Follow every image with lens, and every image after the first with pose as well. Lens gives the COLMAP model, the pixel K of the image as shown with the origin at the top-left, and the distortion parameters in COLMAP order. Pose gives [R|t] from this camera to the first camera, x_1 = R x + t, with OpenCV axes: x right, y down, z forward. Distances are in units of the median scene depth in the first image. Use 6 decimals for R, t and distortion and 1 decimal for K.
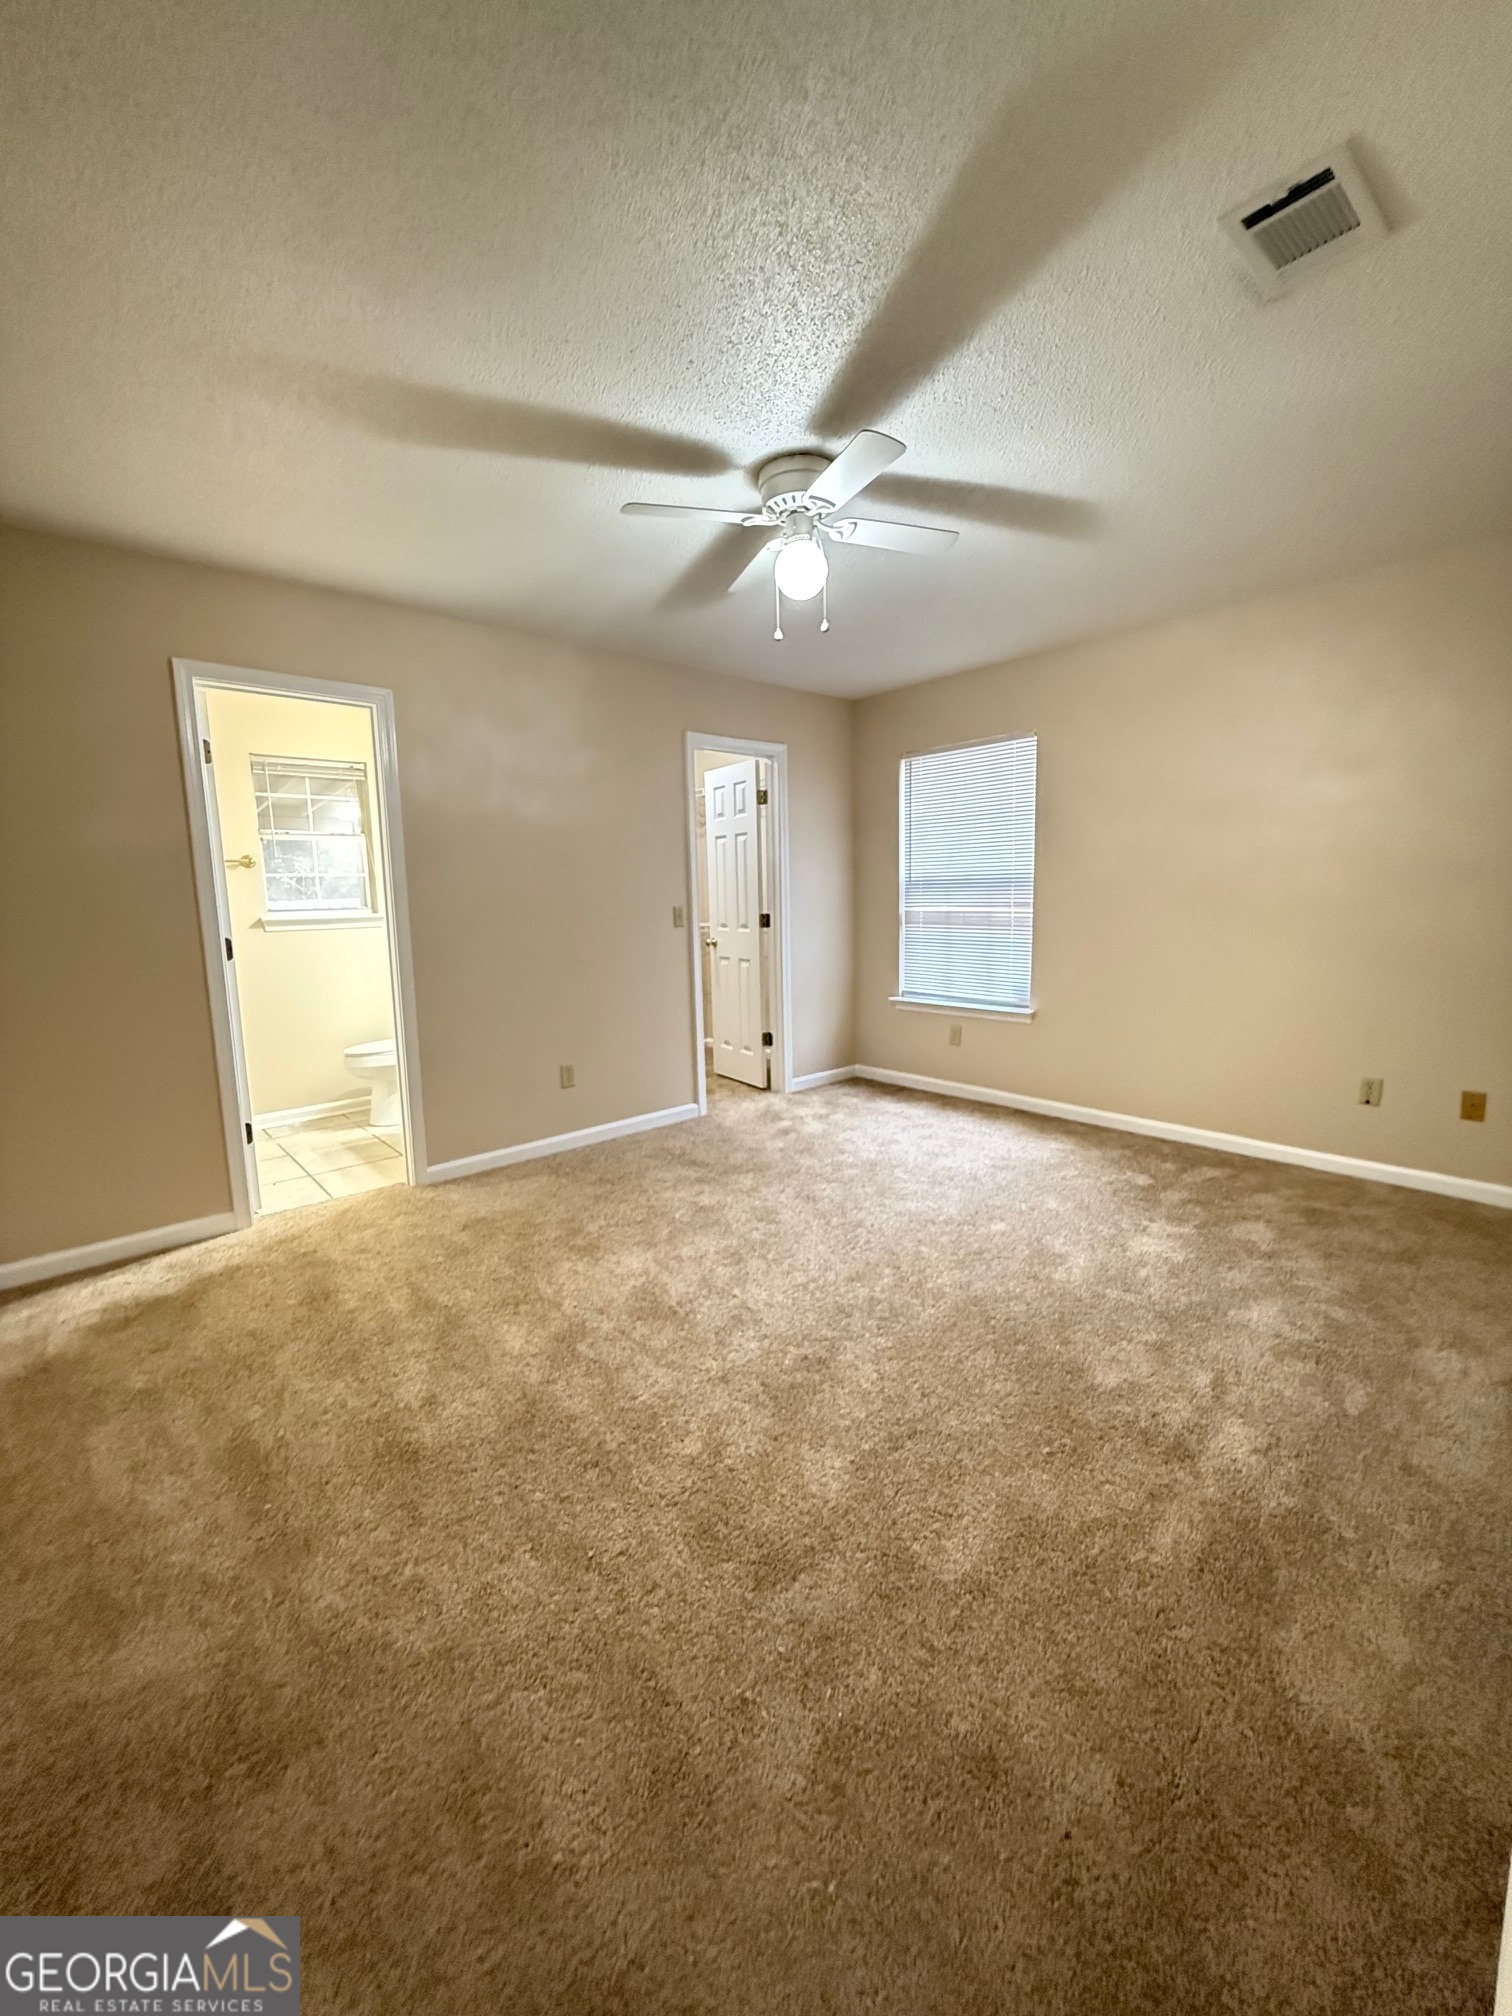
lens RADIAL K [[803.7, 0, 751.4], [0, 803.7, 1002.4], [0, 0, 1]] dist [-0.000311, -0.000045]
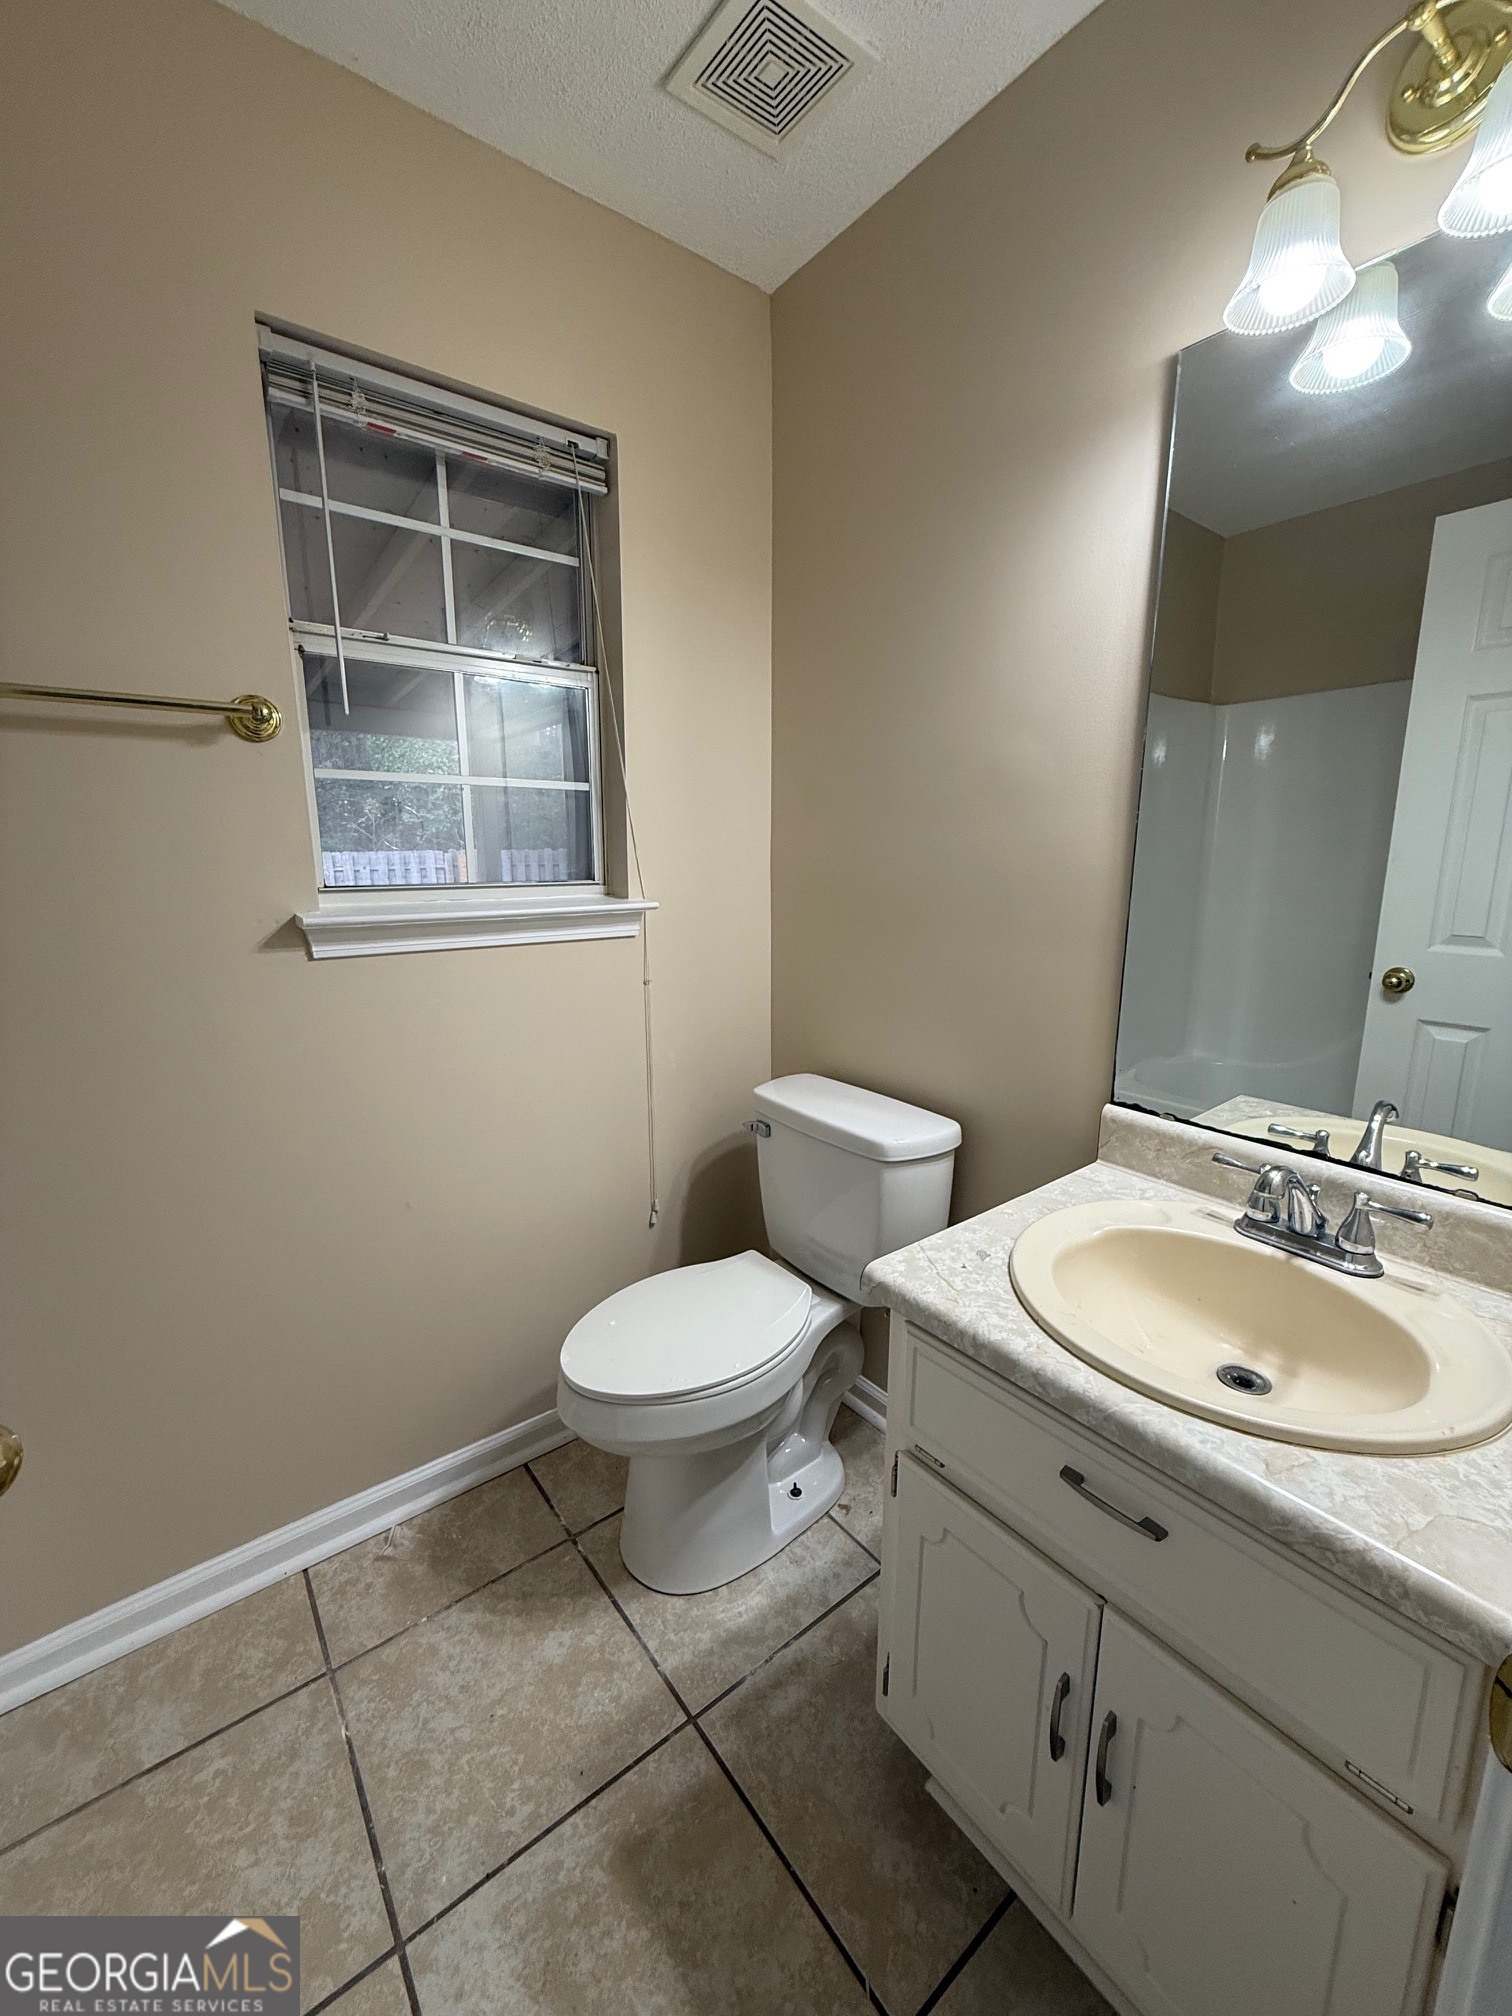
lens RADIAL K [[803.7, 0, 752.2], [0, 803.7, 1002.0], [0, 0, 1]] dist [-0.000311, -0.000045]
pose [[0.997502, 0.031358, -0.063298, -0.412532], [-0.028015, 0.998200, 0.053028, -0.091700], [0.064847, -0.051122, 0.996585, 0.696075]]
